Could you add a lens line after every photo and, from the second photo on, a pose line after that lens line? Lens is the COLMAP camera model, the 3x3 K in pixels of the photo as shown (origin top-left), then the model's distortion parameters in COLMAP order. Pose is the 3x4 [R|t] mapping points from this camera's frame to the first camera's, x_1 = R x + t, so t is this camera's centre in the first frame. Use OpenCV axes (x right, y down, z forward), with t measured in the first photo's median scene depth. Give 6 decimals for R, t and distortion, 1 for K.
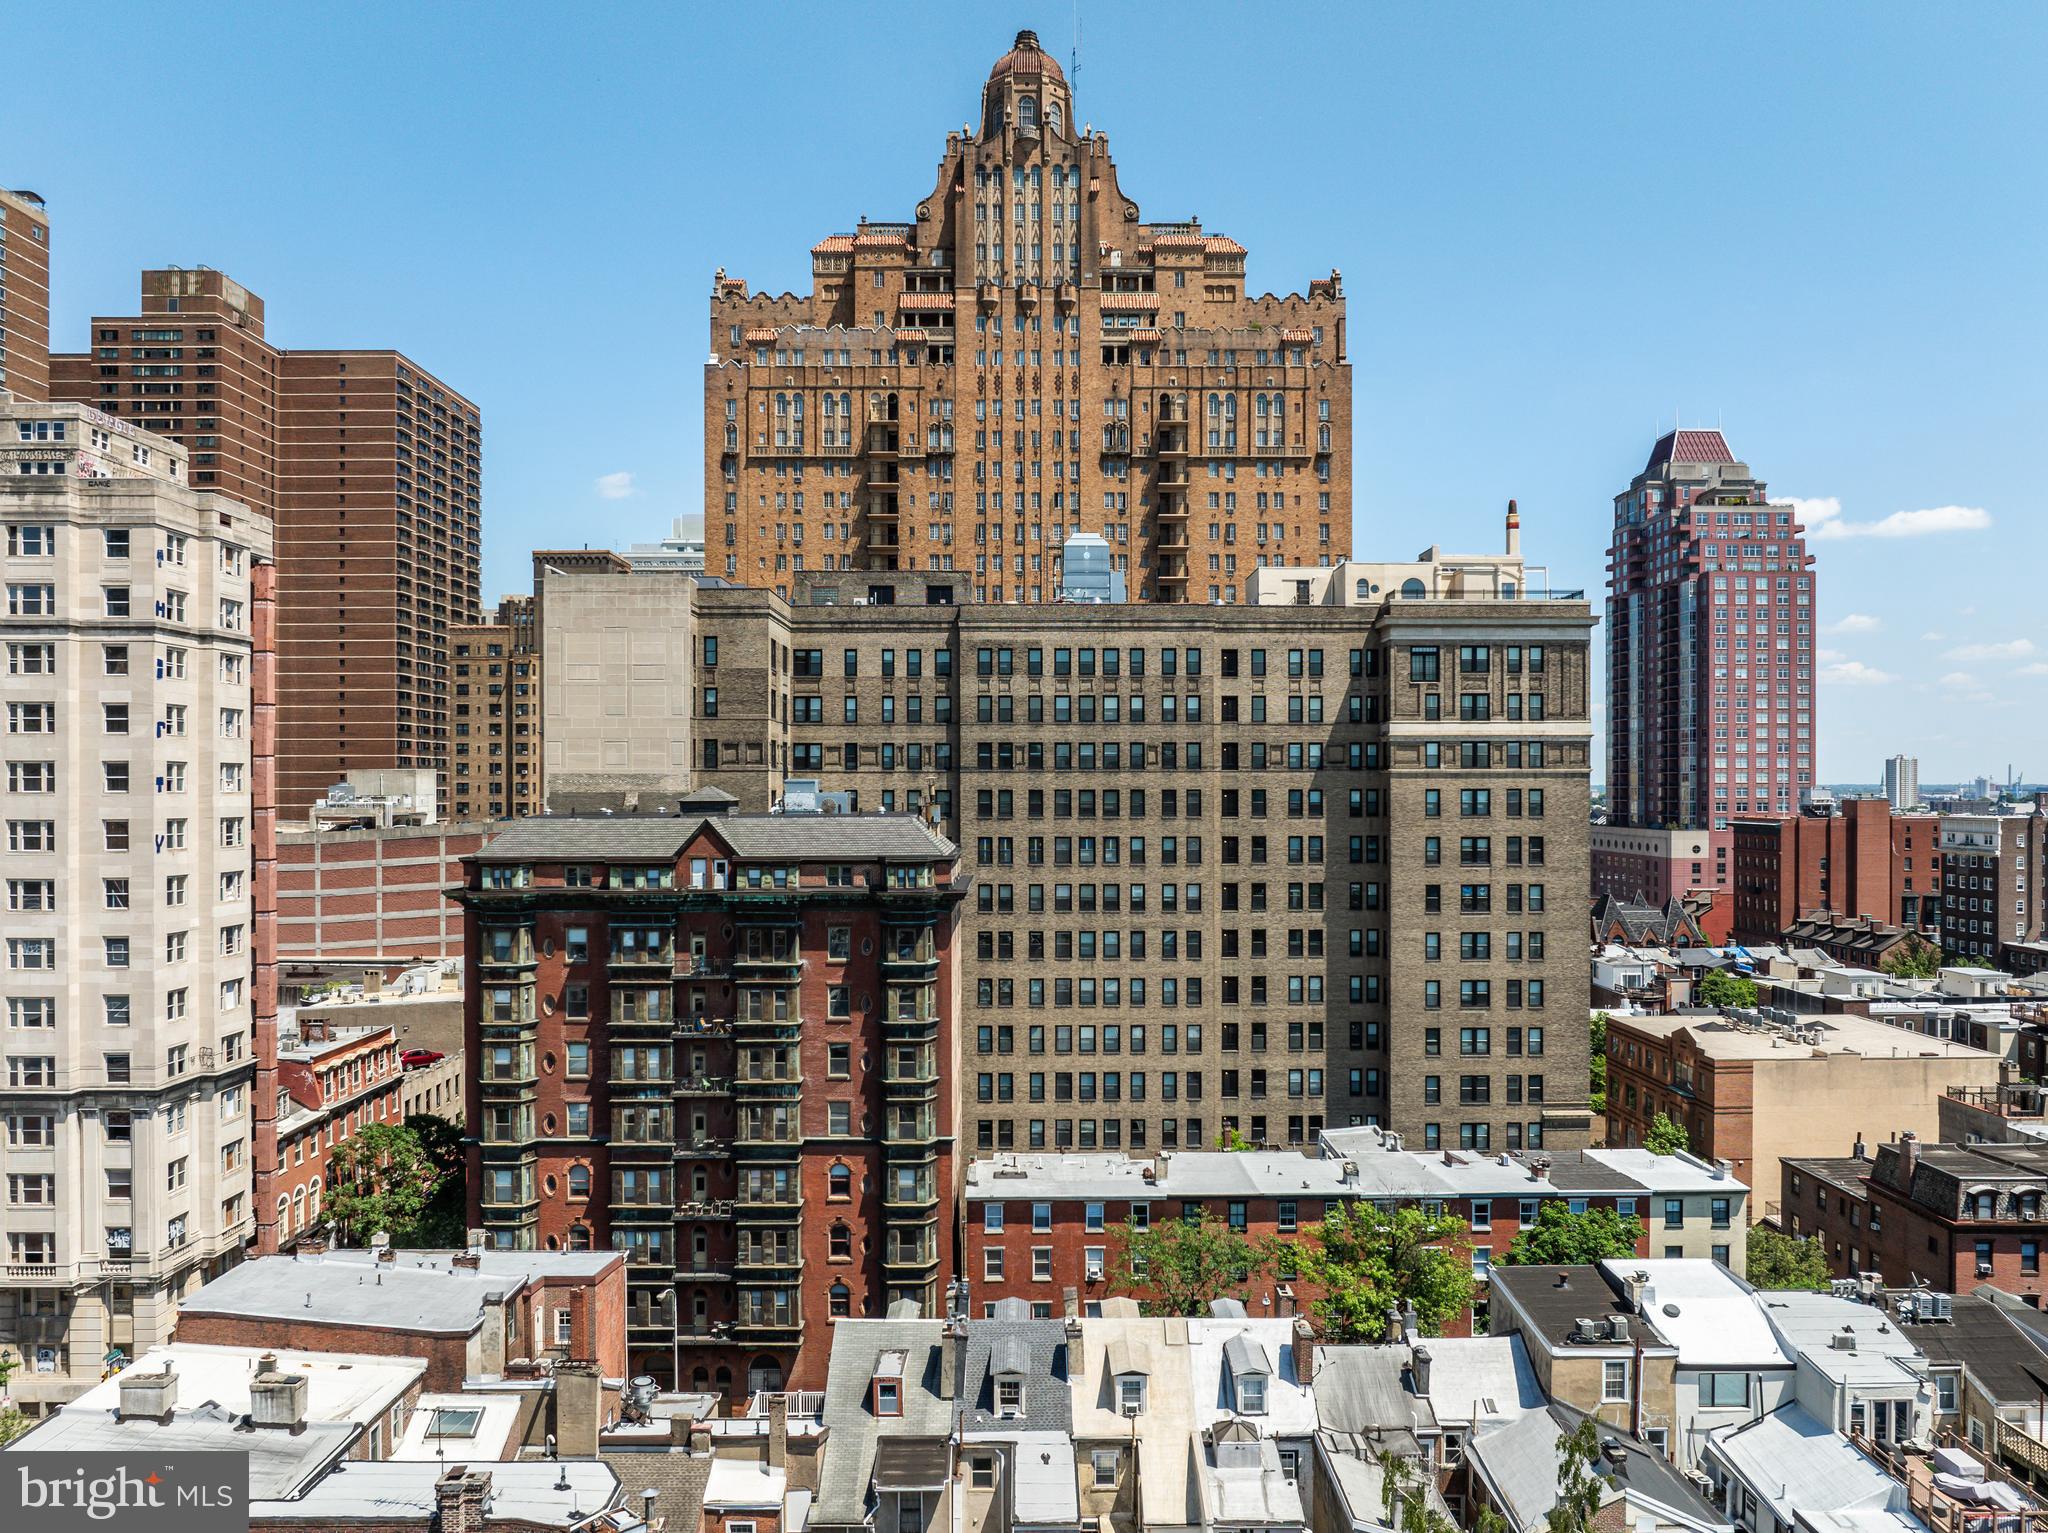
lens RADIAL K [[1420.6, 0, 1095.2], [0, 1420.6, 796.8], [0, 0, 1]] dist [-0.030100, 0.014362]
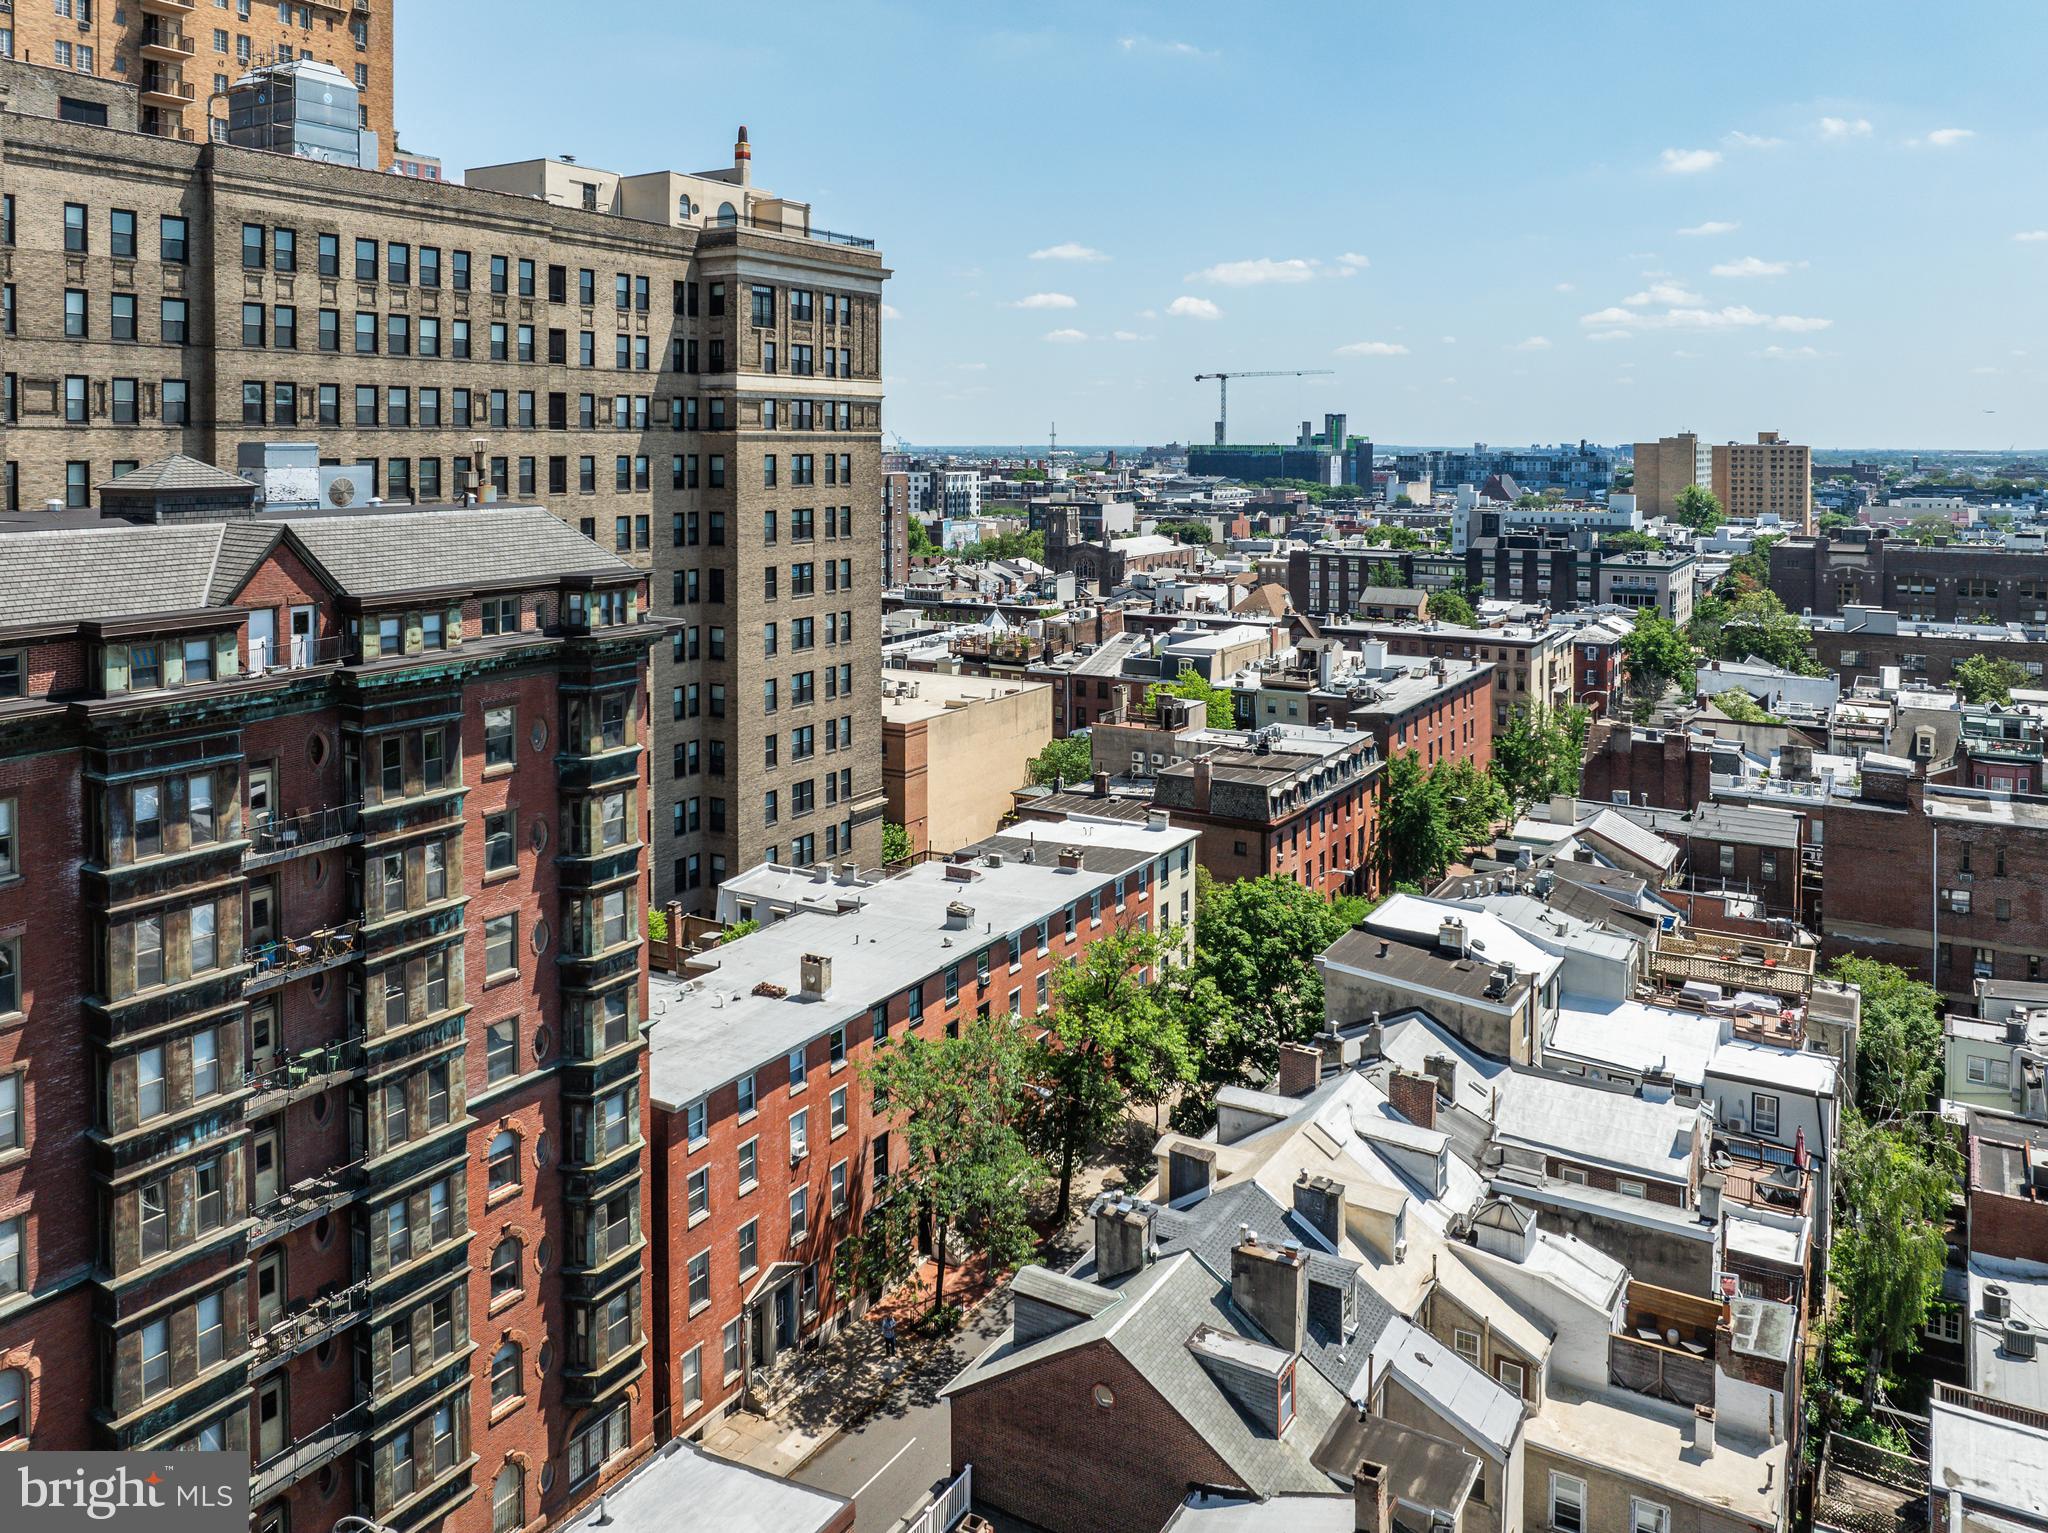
lens RADIAL K [[1469.5, 0, 980.0], [0, 1469.5, 469.8], [0, 0, 1]] dist [-0.024759, 0.012585]
pose [[0.570673, -0.012951, 0.821075, -0.411704], [0.005587, 0.999914, 0.011889, -0.005847], [-0.821158, -0.002198, 0.570696, 0.391828]]
